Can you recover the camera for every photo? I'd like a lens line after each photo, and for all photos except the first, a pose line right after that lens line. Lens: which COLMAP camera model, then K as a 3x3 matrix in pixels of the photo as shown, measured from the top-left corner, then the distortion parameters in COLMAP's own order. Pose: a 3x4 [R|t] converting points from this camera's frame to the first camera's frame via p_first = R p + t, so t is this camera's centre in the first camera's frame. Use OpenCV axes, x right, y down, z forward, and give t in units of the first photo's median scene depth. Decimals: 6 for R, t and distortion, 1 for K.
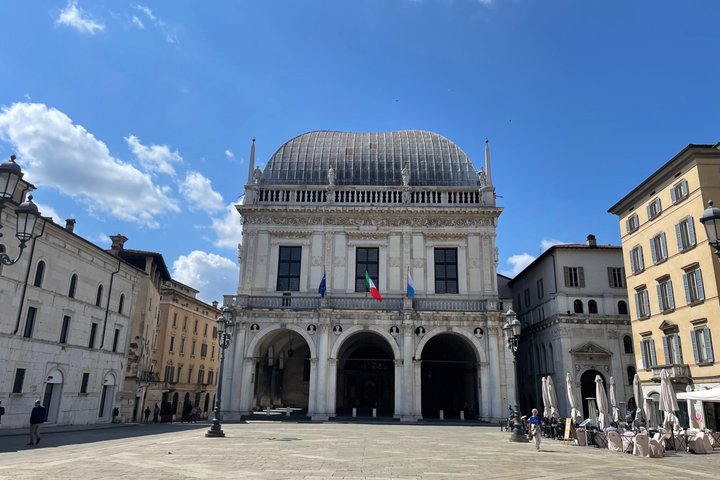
lens RADIAL K [[553.8, 0, 360.1], [0, 553.8, 228.9], [0, 0, 1]] dist [0.103731, -0.125494]
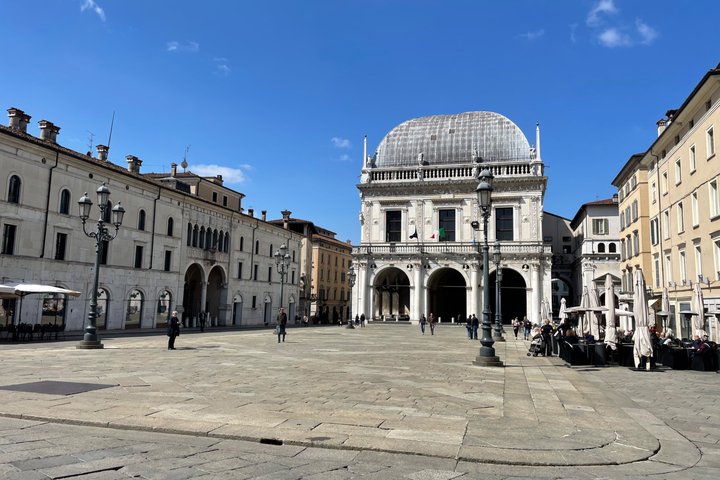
lens RADIAL K [[553.8, 0, 360.1], [0, 553.8, 228.9], [0, 0, 1]] dist [0.103731, -0.125494]
pose [[0.971713, -0.031997, -0.233988, 0.139121], [0.066523, 0.987745, 0.141189, -0.145794], [0.226603, -0.152760, 0.961933, -0.468722]]
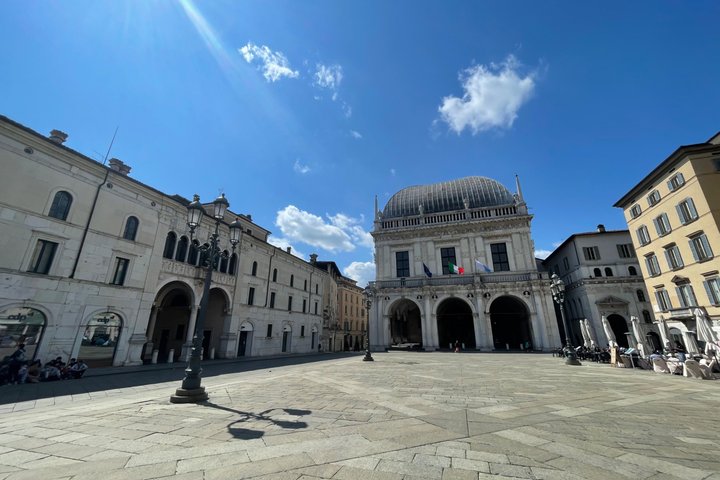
lens RADIAL K [[296.3, 0, 357.4], [0, 296.3, 237.0], [0, 0, 1]] dist [0.001652, -0.000350]
pose [[0.956637, -0.110280, -0.269599, -0.002434], [0.100915, 0.993717, -0.048396, 0.017467], [0.273243, 0.019091, 0.961756, 0.058752]]
